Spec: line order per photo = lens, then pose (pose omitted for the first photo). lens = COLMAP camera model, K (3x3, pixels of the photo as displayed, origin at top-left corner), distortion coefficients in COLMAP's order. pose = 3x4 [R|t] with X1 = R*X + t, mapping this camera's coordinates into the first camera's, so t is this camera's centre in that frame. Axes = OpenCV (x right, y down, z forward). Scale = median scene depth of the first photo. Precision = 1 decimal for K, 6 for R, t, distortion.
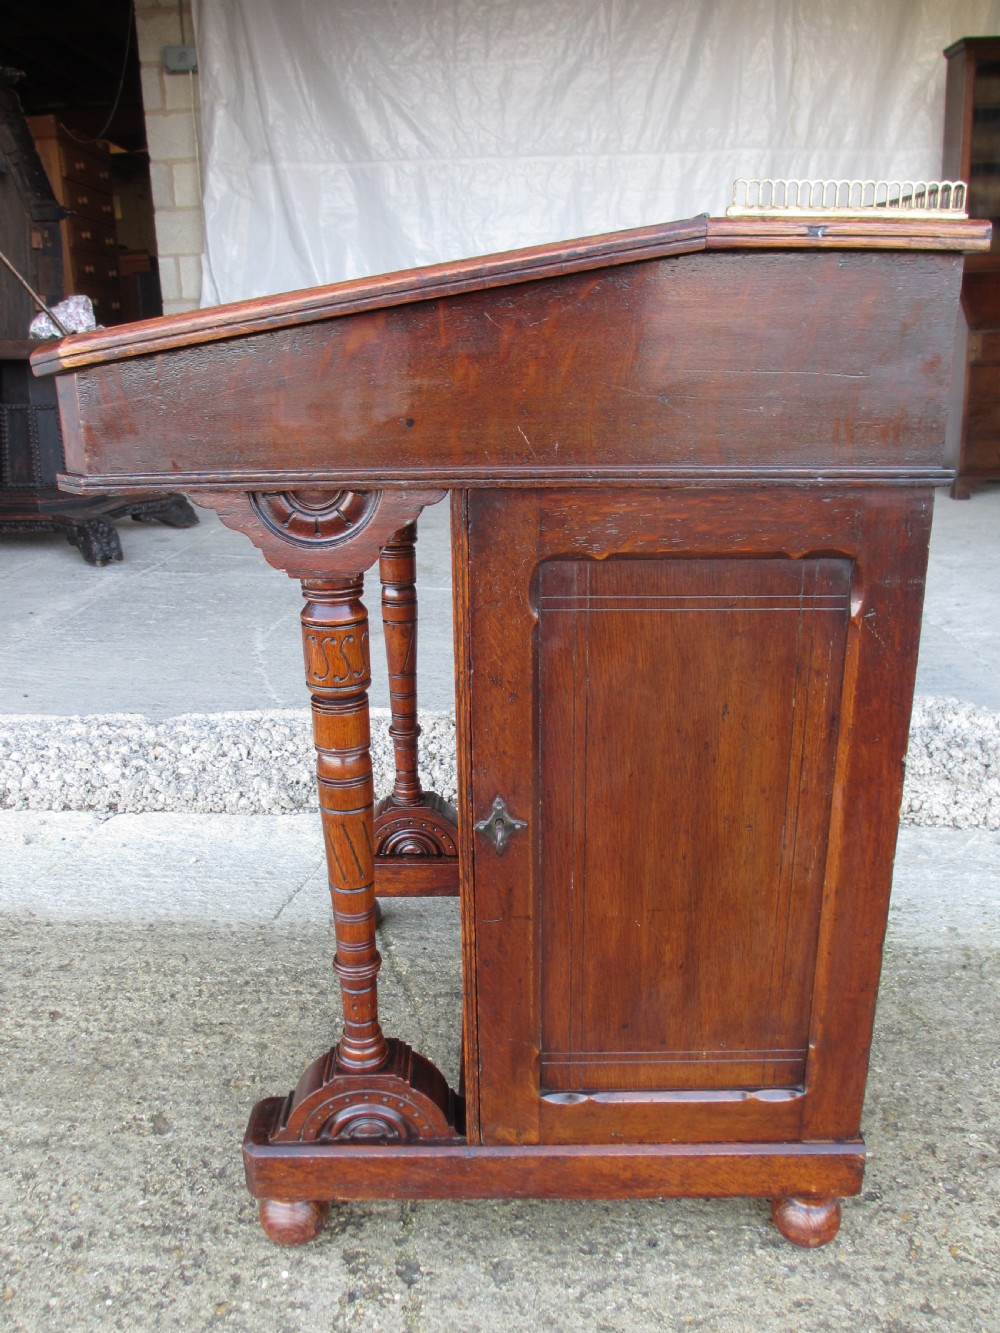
lens RADIAL K [[1109.9, 0, 506.2], [0, 1109.9, 660.8], [0, 0, 1]] dist [-0.051879, 0.015419]
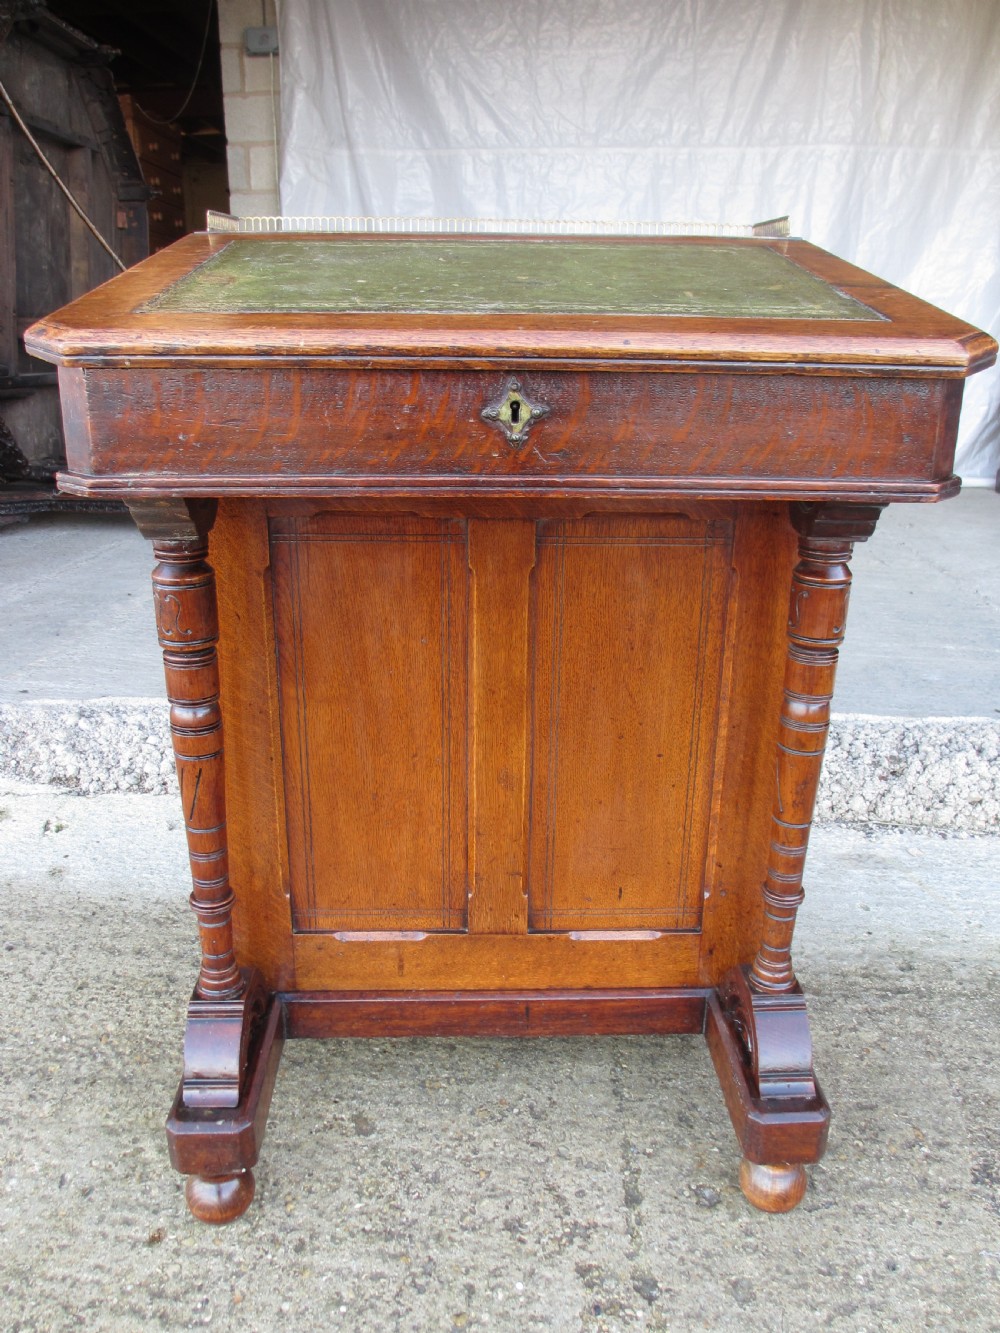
lens RADIAL K [[1109.9, 0, 503.8], [0, 1109.9, 663.4], [0, 0, 1]] dist [-0.051879, 0.015419]
pose [[0.999213, 0.031556, -0.024021, -0.172533], [-0.031335, 0.999464, 0.009494, -0.002628], [0.024308, -0.008734, 0.999666, 0.022551]]
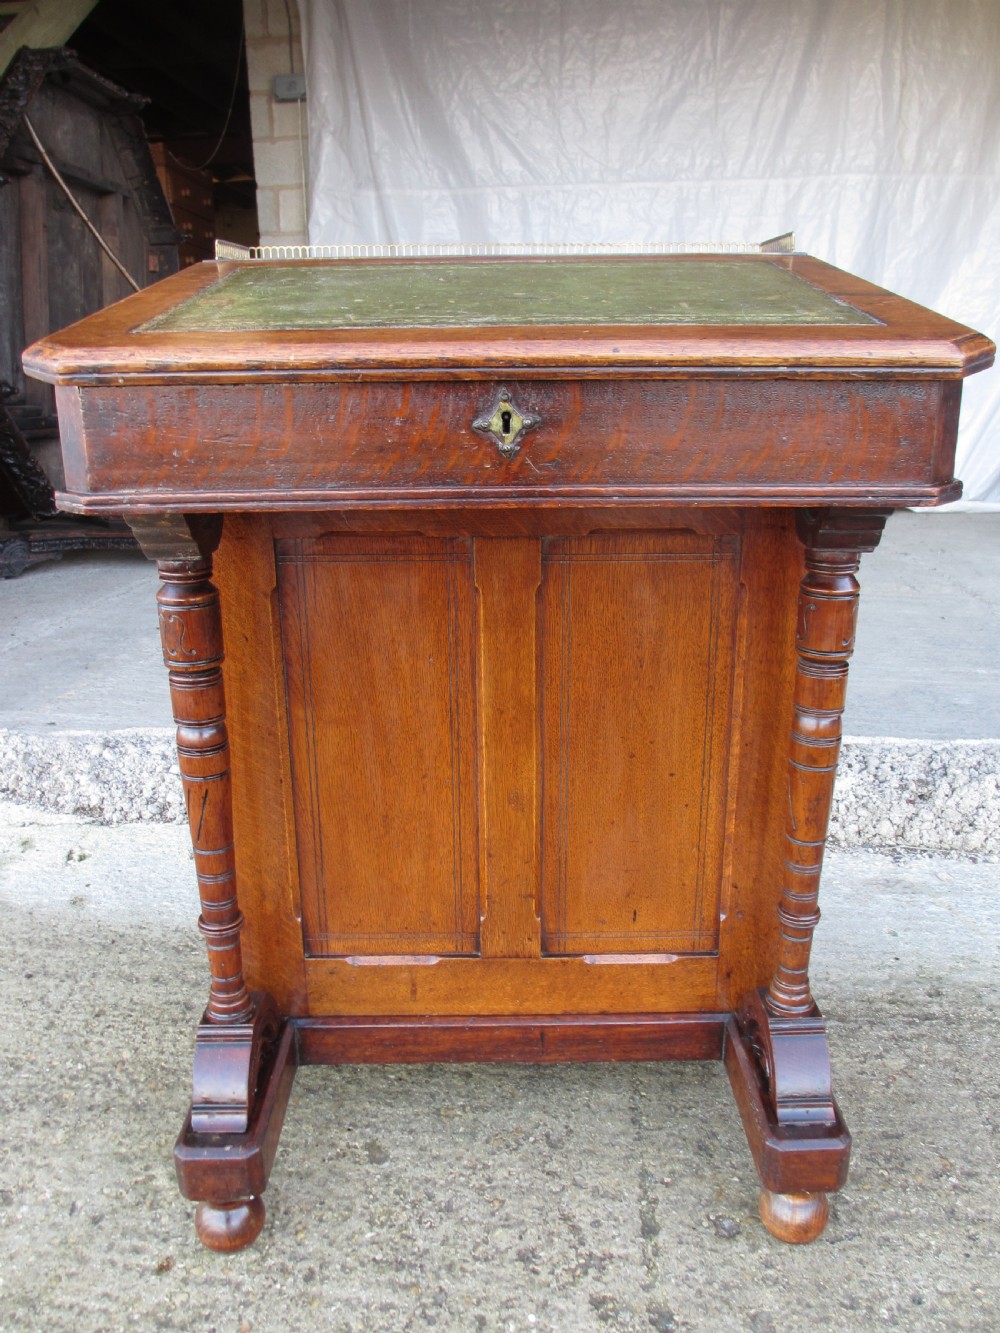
lens RADIAL K [[1109.9, 0, 502.9], [0, 1109.9, 662.7], [0, 0, 1]] dist [-0.051879, 0.015419]
pose [[0.998161, 0.019183, -0.057501, -0.150779], [-0.020468, 0.999552, -0.021837, 0.009365], [0.057057, 0.022974, 0.998107, 0.027978]]
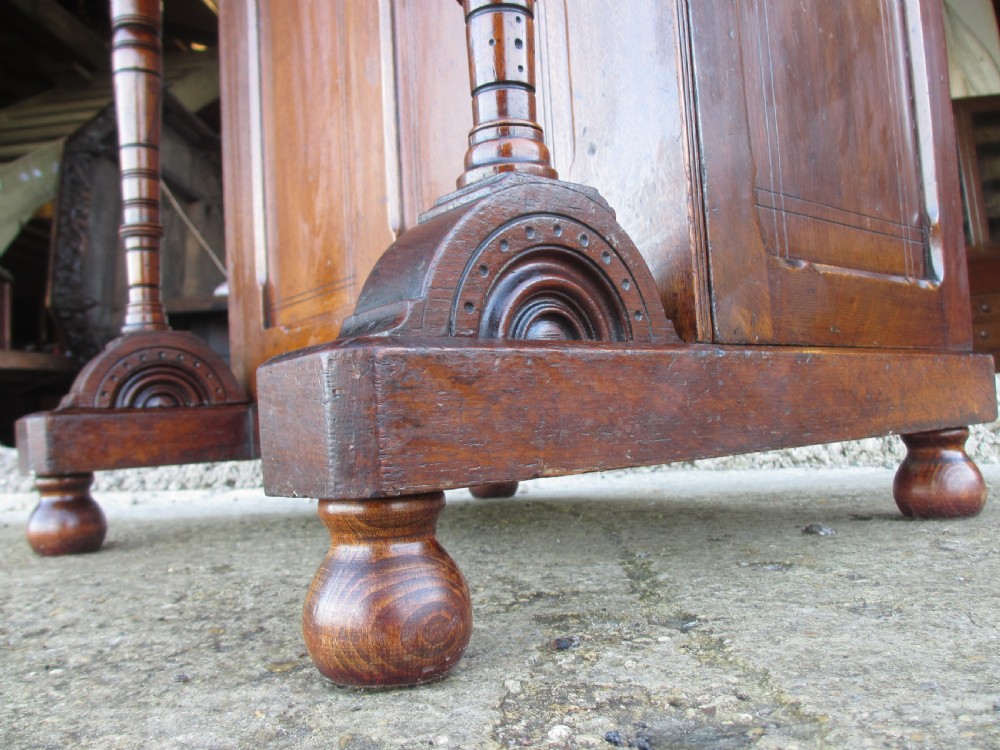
lens RADIAL K [[832.6, 0, 504.6], [0, 832.6, 369.8], [0, 0, 1]] dist [-0.051879, 0.015419]
pose [[0.996095, -0.059979, -0.064789, -0.109645], [0.031902, 0.928754, -0.369322, 0.482389], [0.082324, 0.365813, 0.927040, 0.503854]]
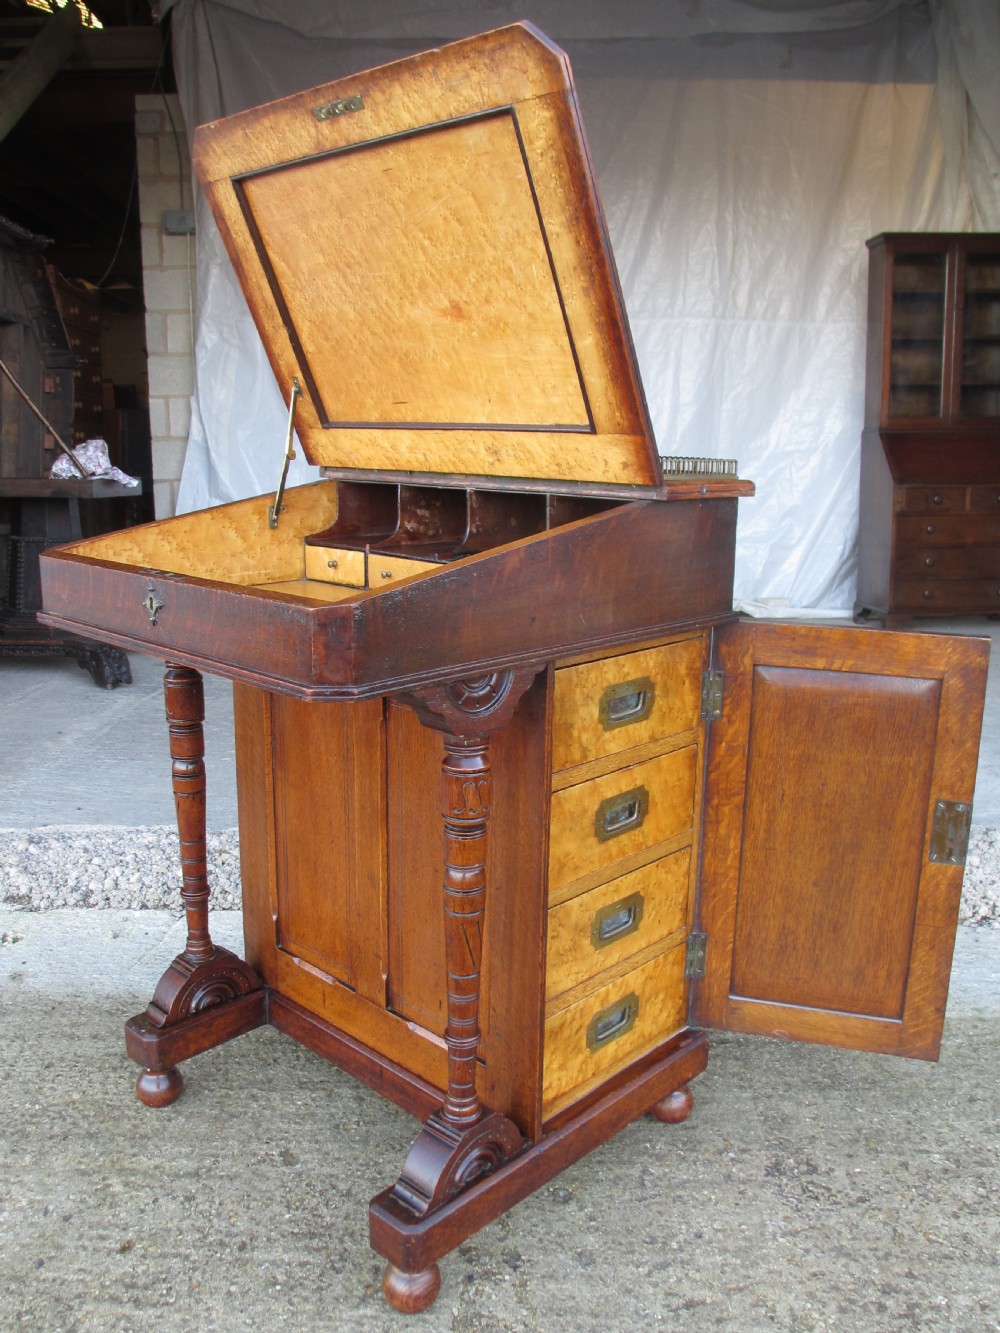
lens RADIAL K [[1109.9, 0, 508.5], [0, 1109.9, 653.3], [0, 0, 1]] dist [-0.051879, 0.015419]
pose [[0.998059, 0.014099, 0.060655, -0.148401], [-0.007034, 0.993322, -0.115161, 0.002163], [-0.061873, 0.114511, 0.991493, -0.284403]]
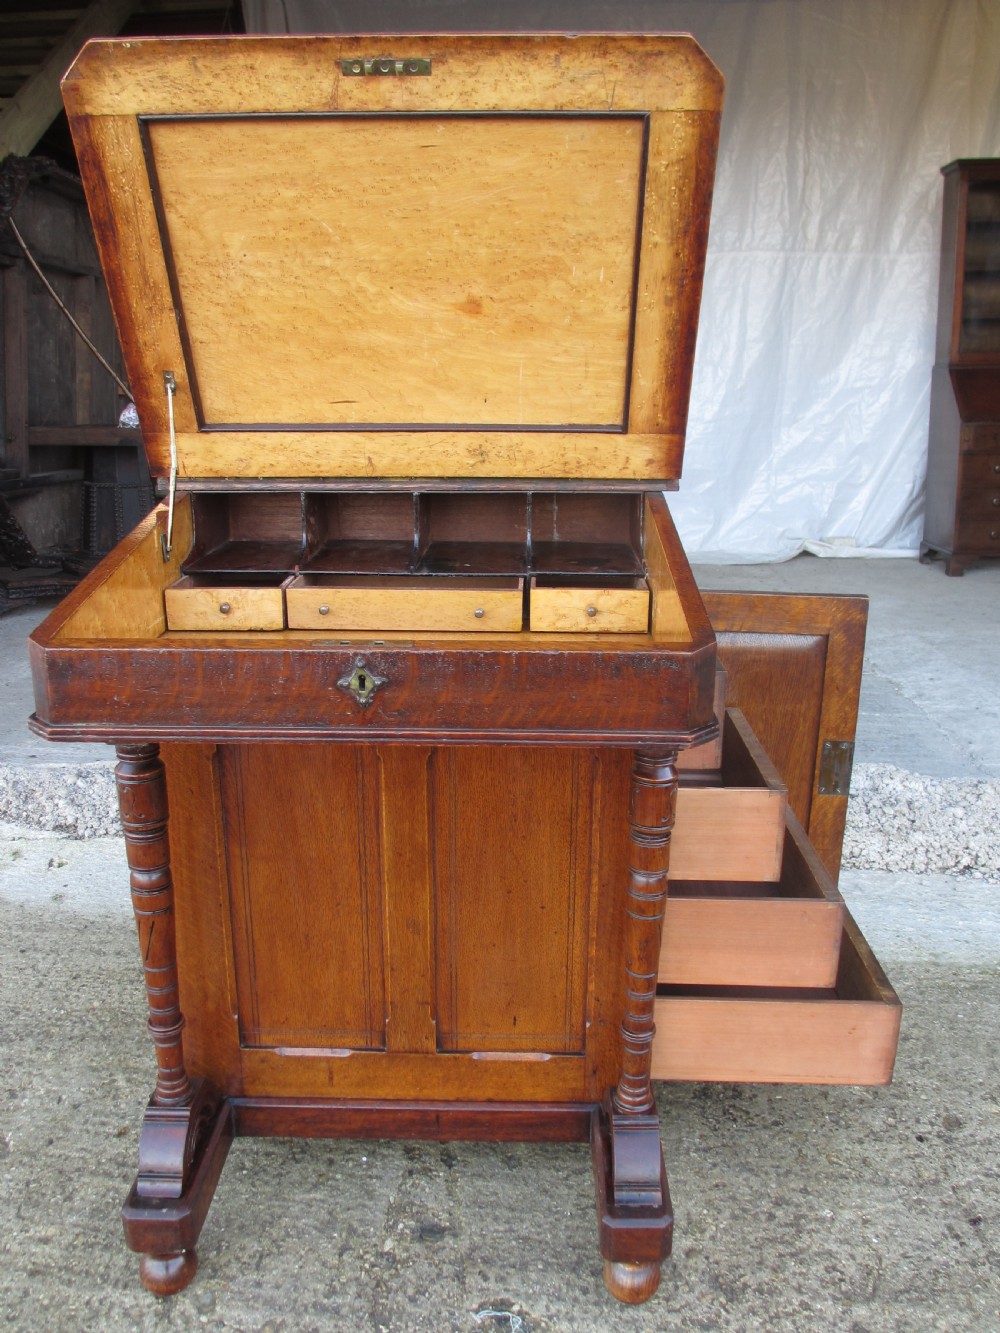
lens RADIAL K [[1109.9, 0, 508.9], [0, 1109.9, 656.7], [0, 0, 1]] dist [-0.051879, 0.015419]
pose [[0.999506, 0.020303, -0.023973, 0.009084], [-0.021406, 0.998681, -0.046672, -0.033851], [0.022994, 0.047162, 0.998623, -0.399209]]
